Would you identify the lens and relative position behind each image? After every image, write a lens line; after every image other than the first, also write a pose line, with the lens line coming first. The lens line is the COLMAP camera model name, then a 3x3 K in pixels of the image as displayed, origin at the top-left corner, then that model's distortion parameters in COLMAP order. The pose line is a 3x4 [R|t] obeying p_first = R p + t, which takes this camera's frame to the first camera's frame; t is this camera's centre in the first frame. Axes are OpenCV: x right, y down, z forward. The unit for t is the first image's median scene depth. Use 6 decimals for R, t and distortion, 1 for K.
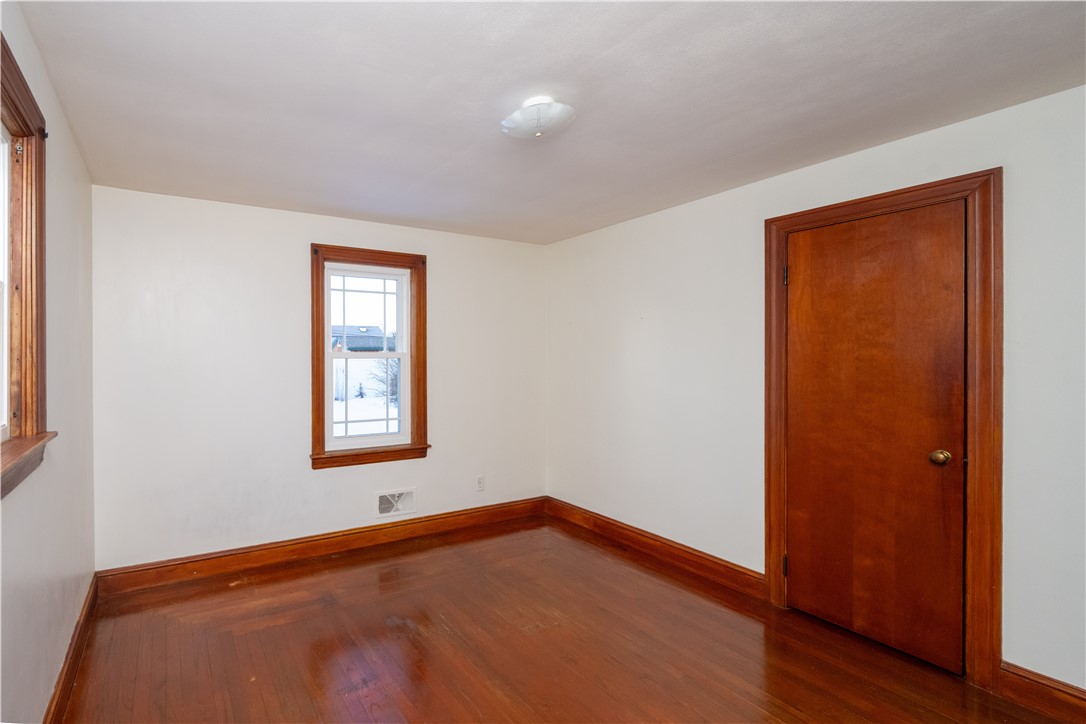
lens RADIAL K [[443.9, 0, 539.2], [0, 443.9, 360.5], [0, 0, 1]] dist [-0.000007, -0.000006]
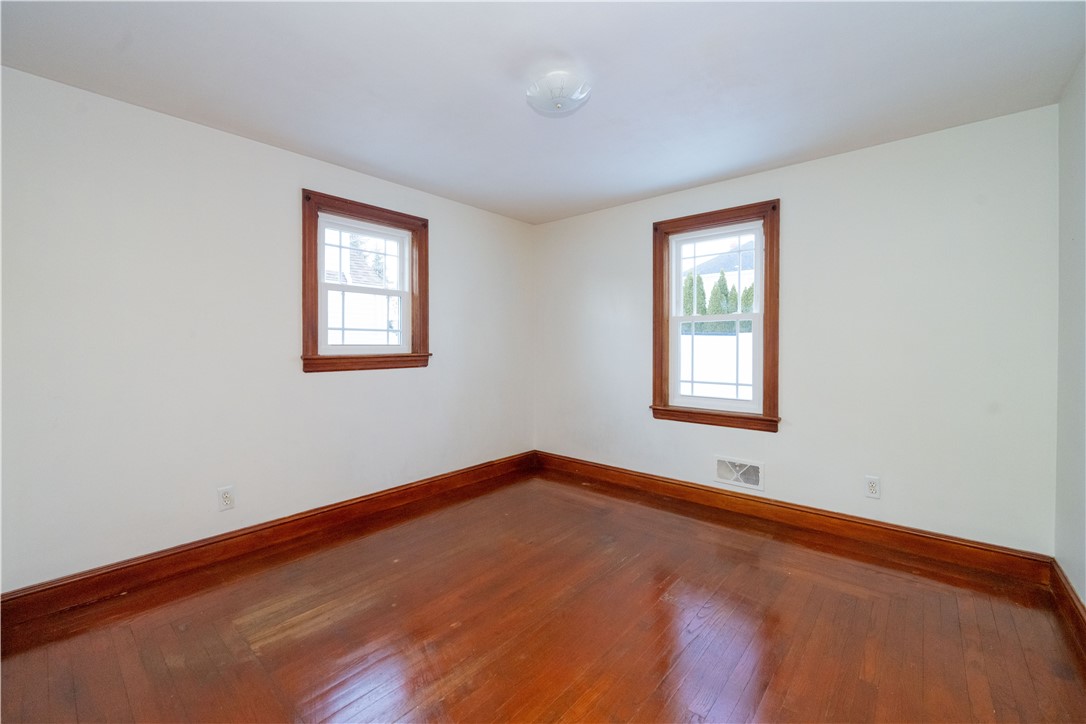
lens RADIAL K [[443.9, 0, 539.2], [0, 443.9, 360.5], [0, 0, 1]] dist [-0.000007, -0.000006]
pose [[0.346152, 0.018521, -0.937995, 0.433216], [0.001842, 0.999790, 0.020421, 0.064770], [0.938176, -0.008797, 0.346046, 0.292474]]
